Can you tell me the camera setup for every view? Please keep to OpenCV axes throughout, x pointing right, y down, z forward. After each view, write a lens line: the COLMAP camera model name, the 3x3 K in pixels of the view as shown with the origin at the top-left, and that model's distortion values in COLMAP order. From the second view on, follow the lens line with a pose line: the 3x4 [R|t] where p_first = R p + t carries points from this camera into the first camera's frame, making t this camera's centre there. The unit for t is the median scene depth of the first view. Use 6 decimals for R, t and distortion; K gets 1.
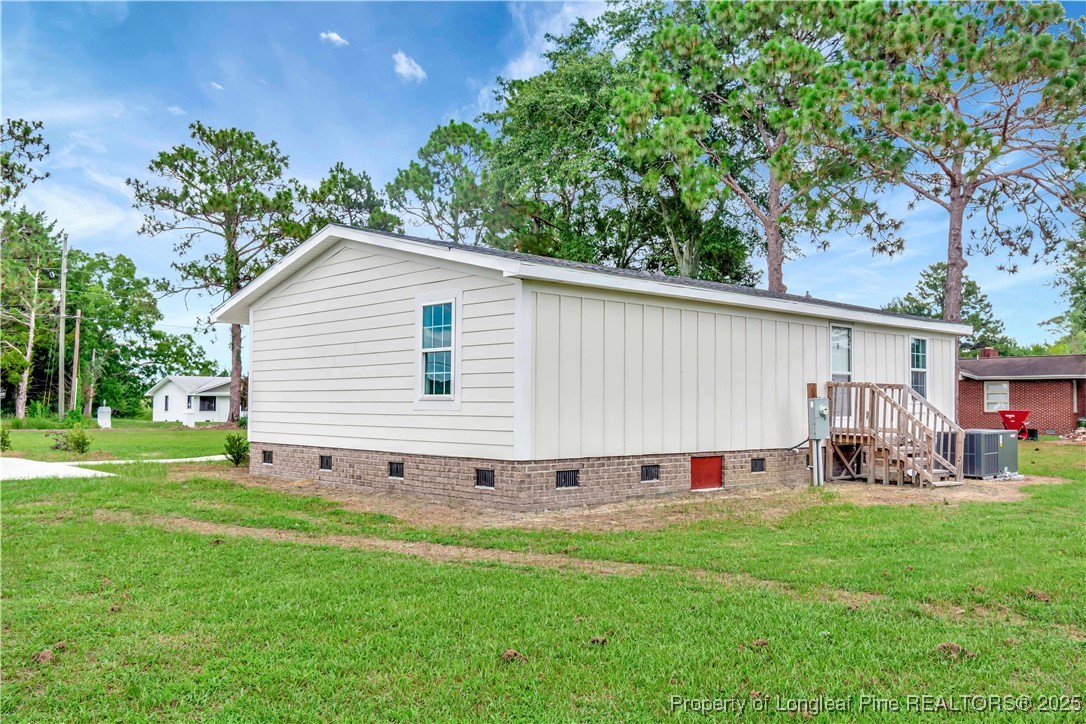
lens RADIAL K [[919.8, 0, 543.0], [0, 919.8, 362.0], [0, 0, 1]] dist [0.002191, 0.000466]
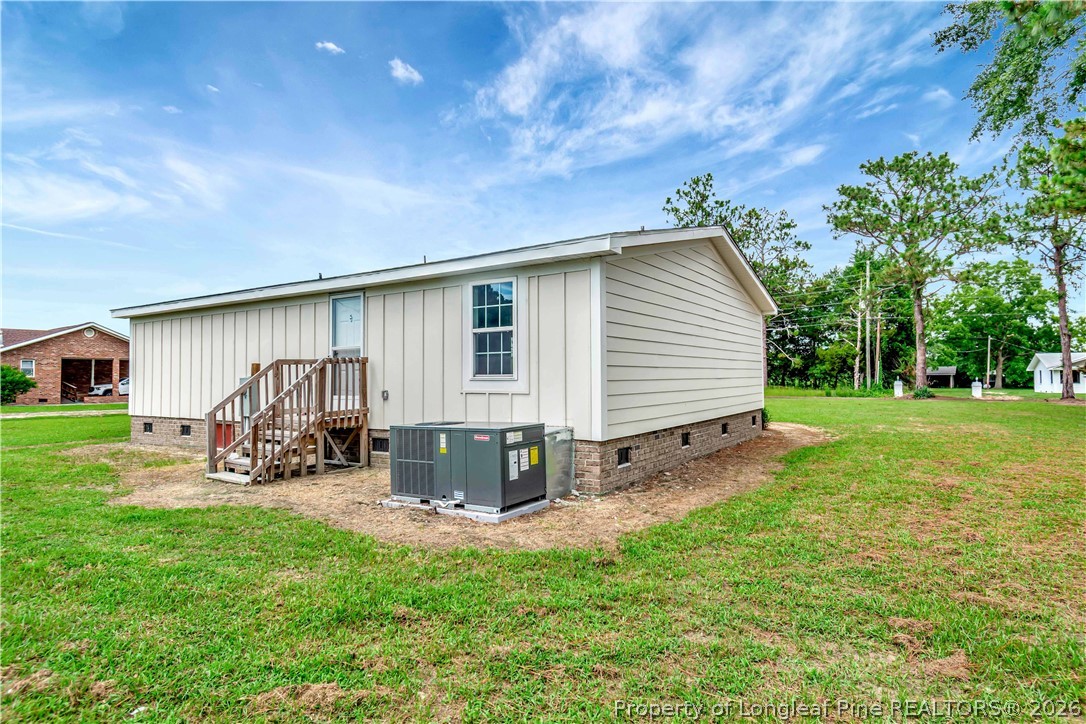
lens RADIAL K [[597.6, 0, 543.0], [0, 597.6, 362.0], [0, 0, 1]] dist [0.000225, -0.000120]
pose [[0.253899, -0.035800, -0.966568, 1.055380], [0.052591, 0.998347, -0.023163, 0.055531], [0.965800, -0.044952, 0.255362, 1.162023]]
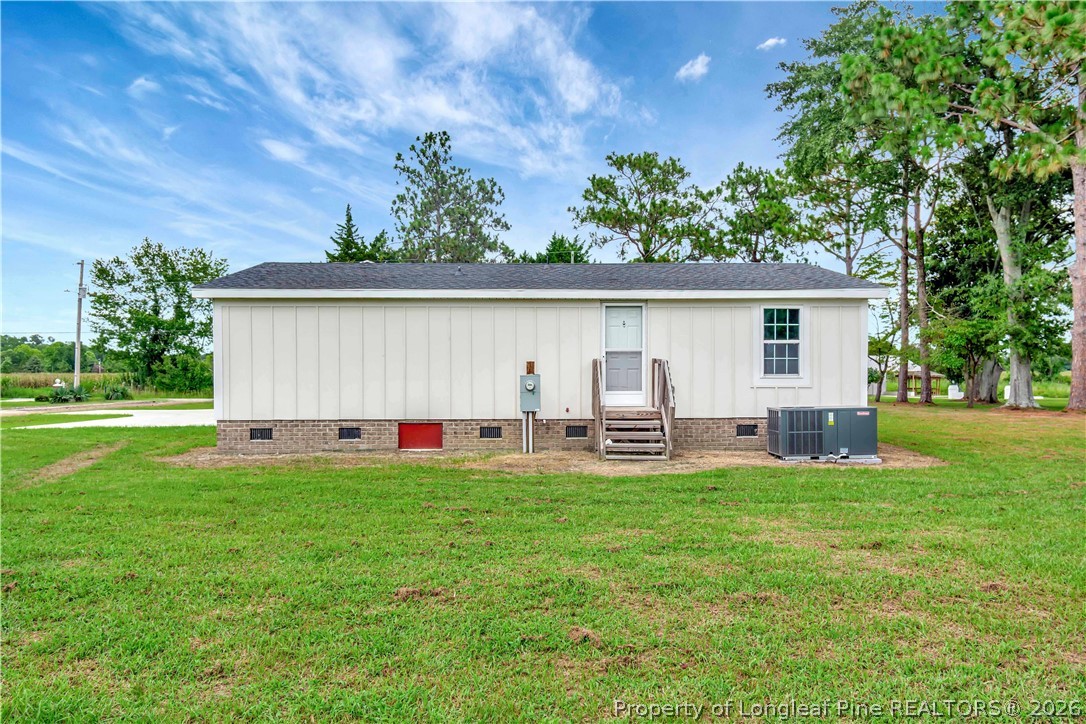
lens RADIAL K [[837.0, 0, 544.1], [0, 837.0, 379.6], [0, 0, 1]] dist [0.006833, 0.001045]
pose [[0.762687, -0.005300, -0.646746, 0.974190], [0.036554, 0.998721, 0.034923, 0.010622], [0.645734, -0.050276, 0.761906, 0.241438]]
